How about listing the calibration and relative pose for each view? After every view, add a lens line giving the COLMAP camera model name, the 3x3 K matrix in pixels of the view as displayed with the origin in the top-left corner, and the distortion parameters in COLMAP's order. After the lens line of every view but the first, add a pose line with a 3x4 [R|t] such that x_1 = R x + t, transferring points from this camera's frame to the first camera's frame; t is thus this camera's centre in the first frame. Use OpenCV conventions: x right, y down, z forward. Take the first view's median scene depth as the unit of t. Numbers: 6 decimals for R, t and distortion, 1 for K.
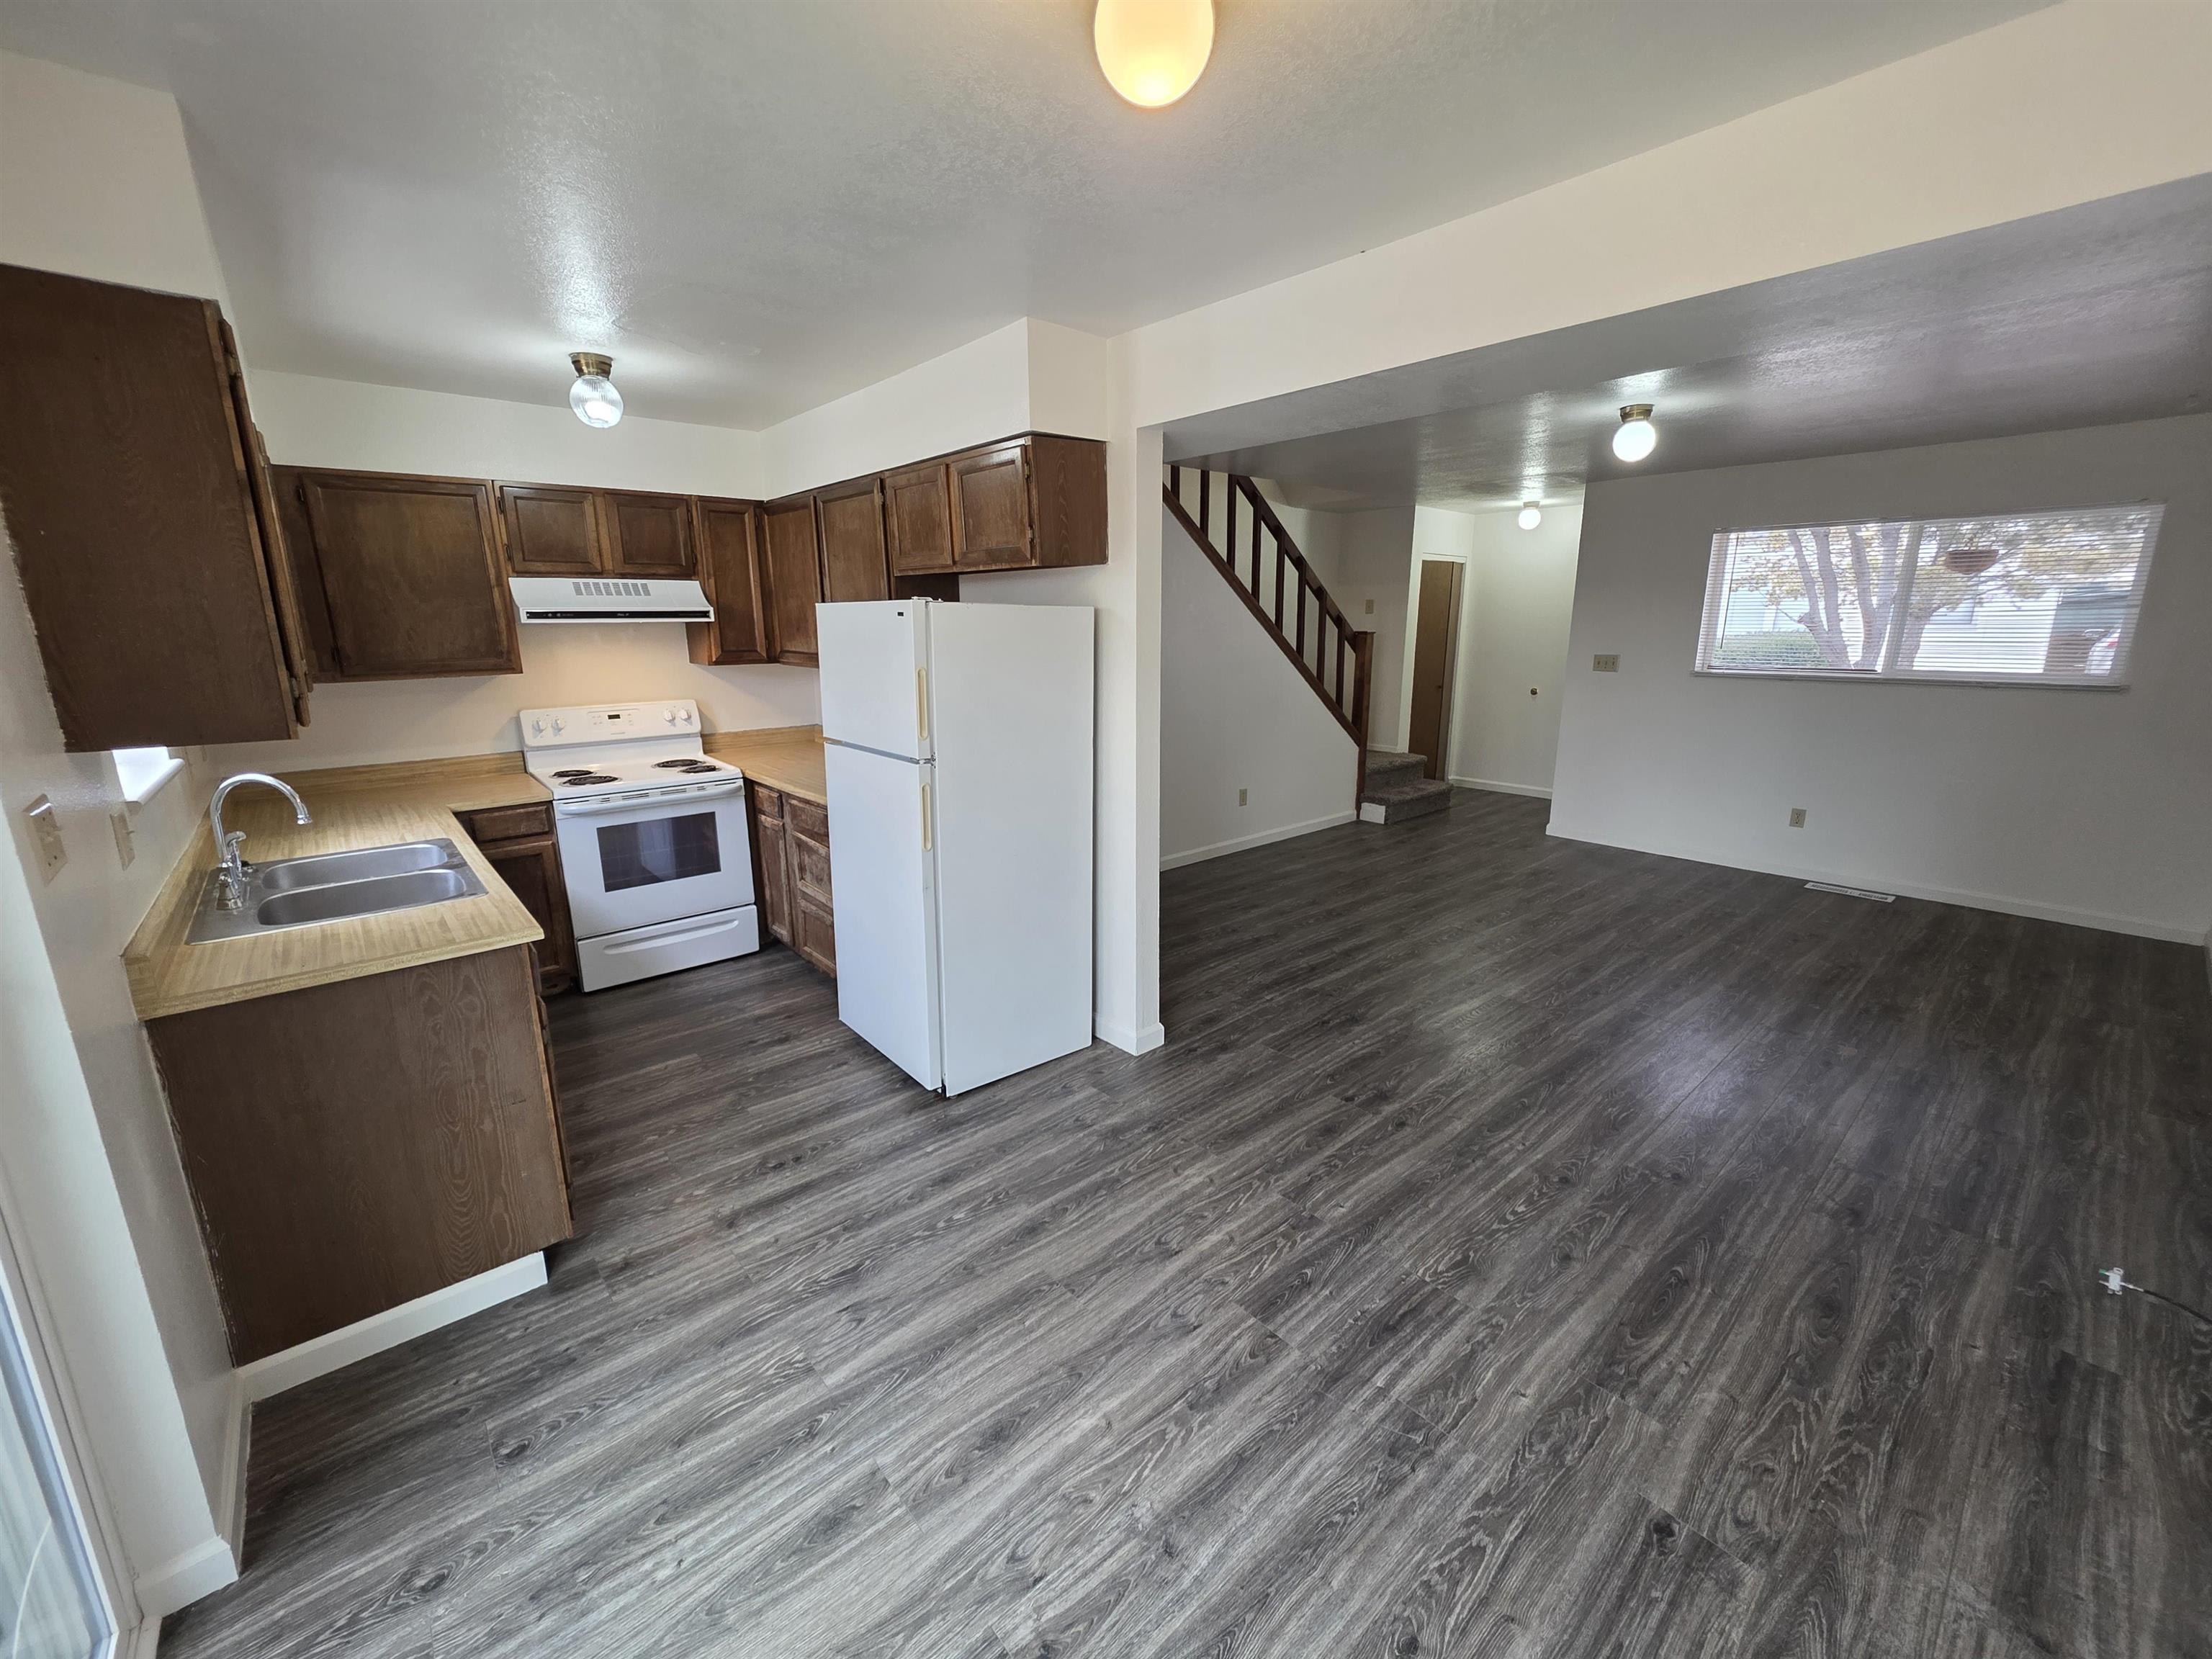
lens RADIAL K [[890.2, 0, 1116.0], [0, 890.2, 819.6], [0, 0, 1]] dist [0.002531, -0.000362]
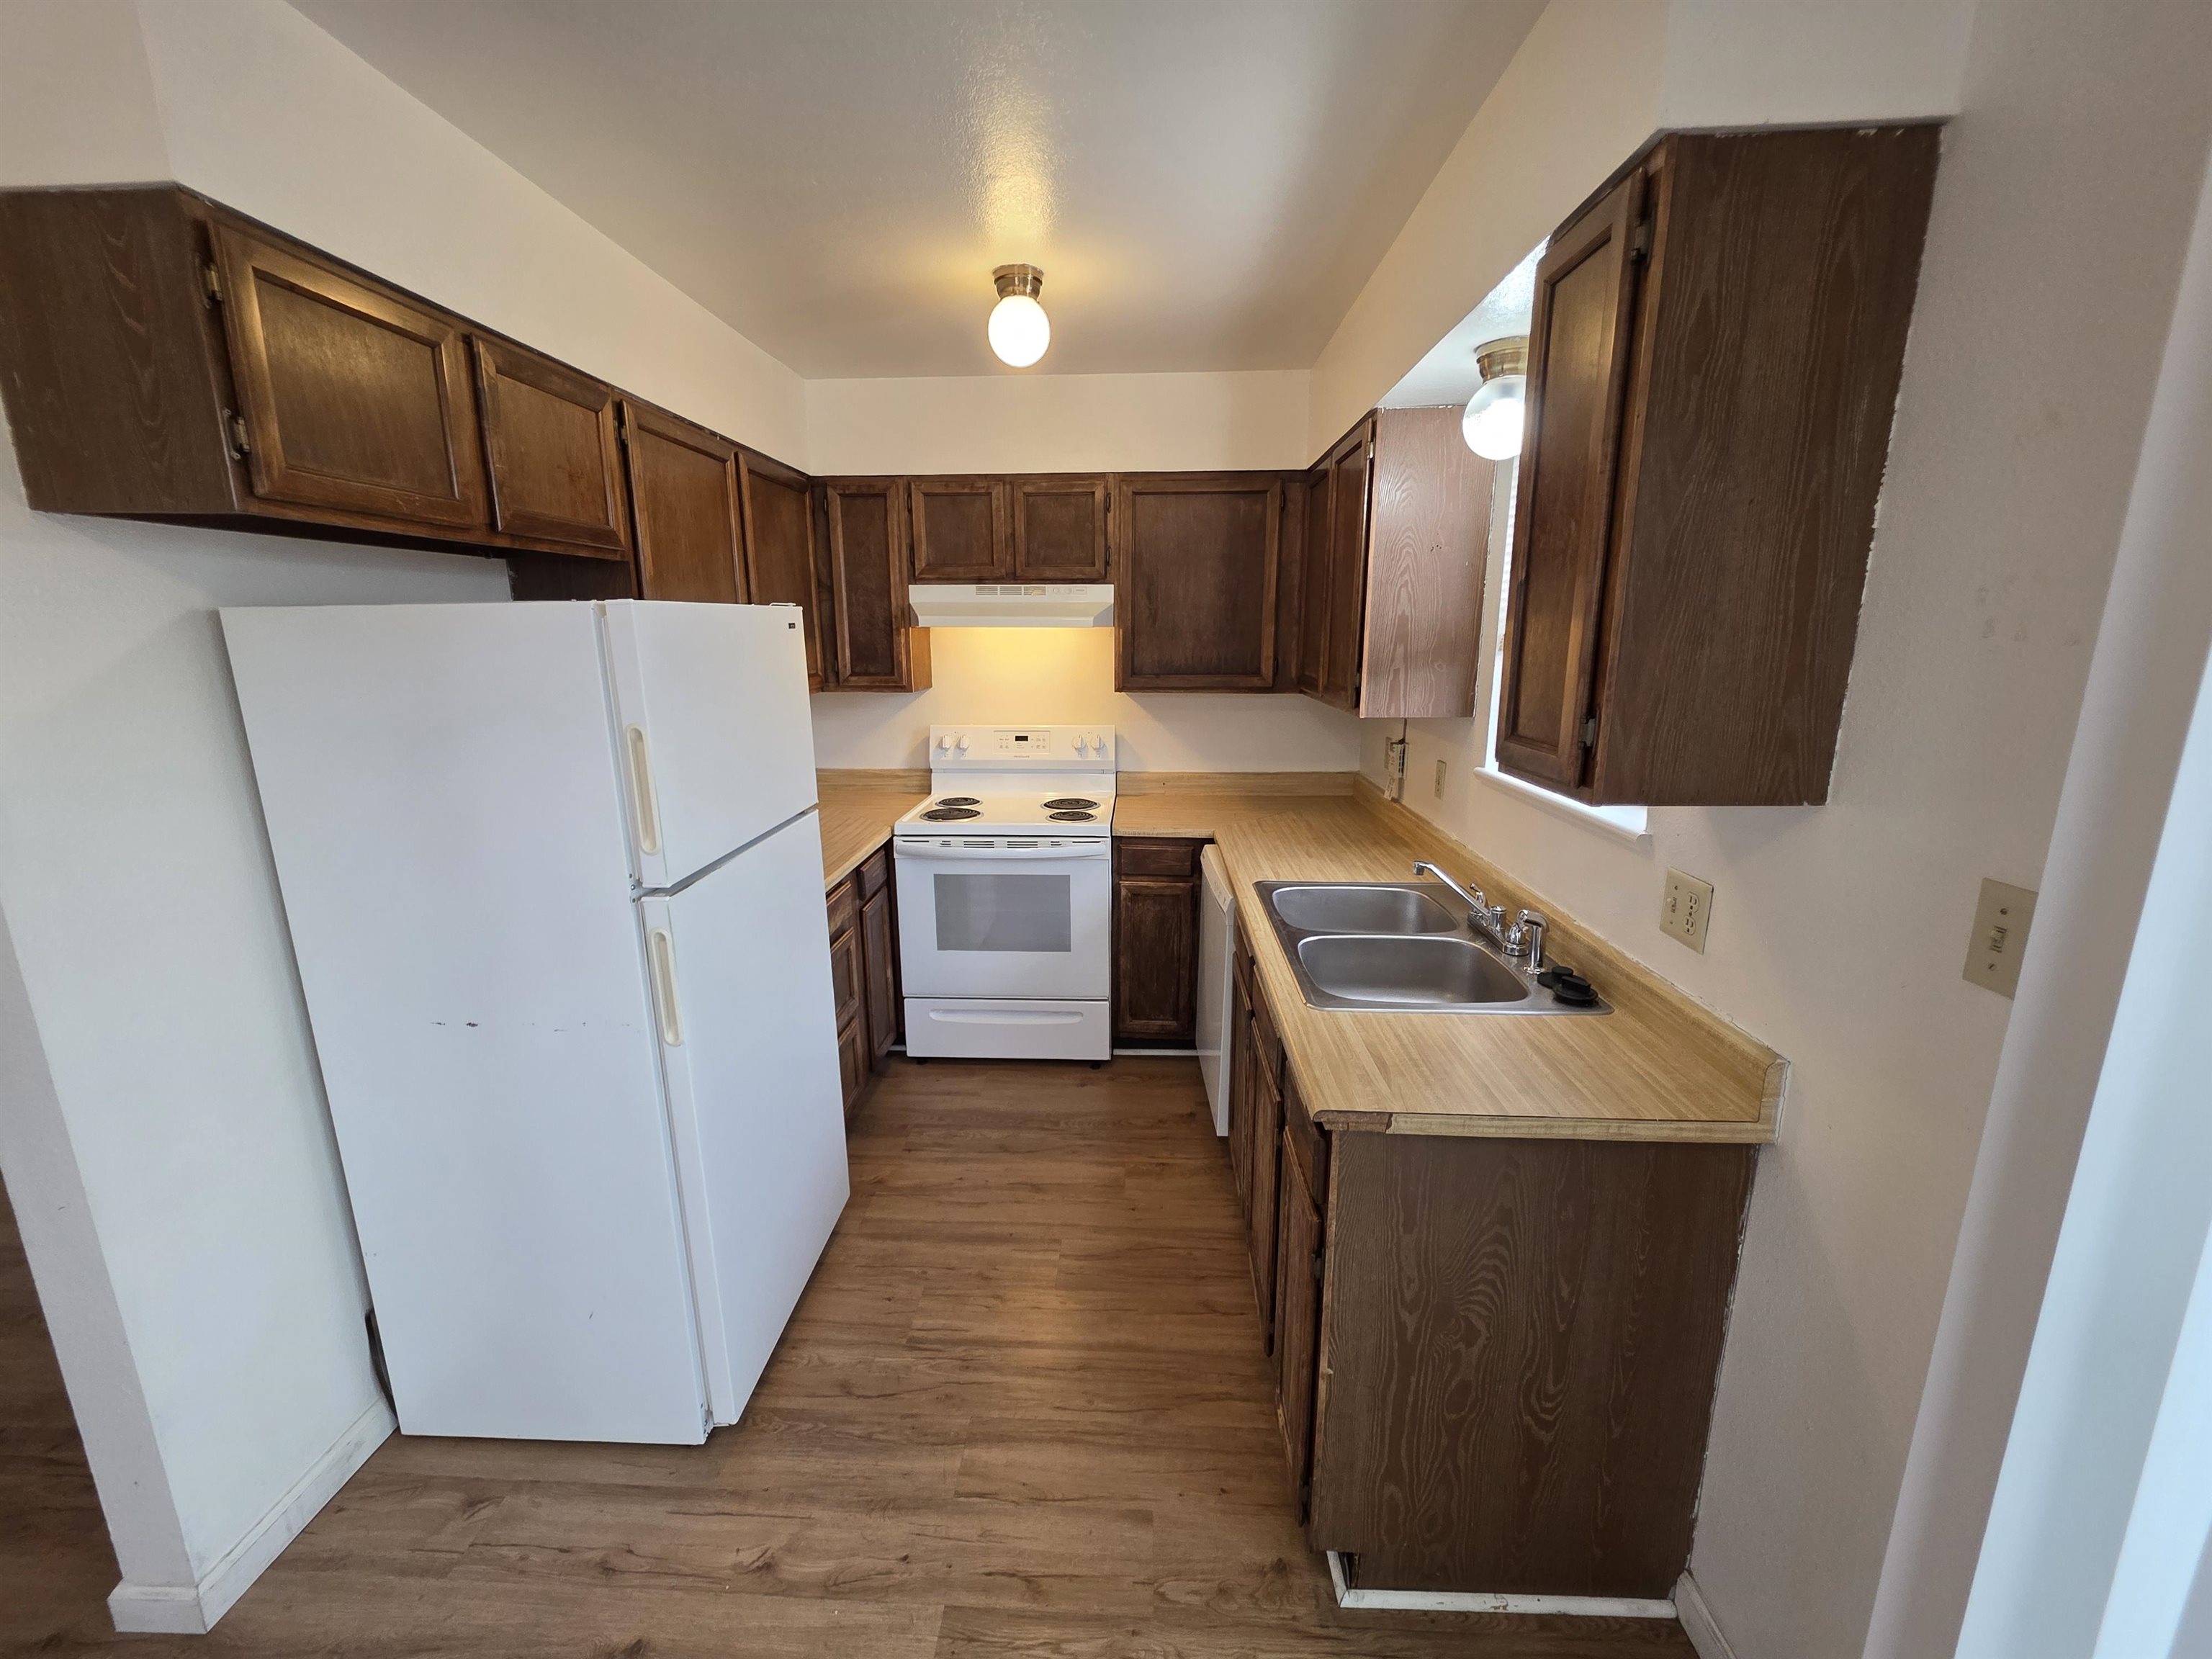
lens RADIAL K [[890.2, 0, 1095.8], [0, 890.2, 833.7], [0, 0, 1]] dist [0.002531, -0.000362]
pose [[0.714230, 0.153085, -0.682964, 0.097631], [-0.151588, 0.986460, 0.062585, -0.102252], [0.683298, 0.058829, 0.727766, 0.467063]]
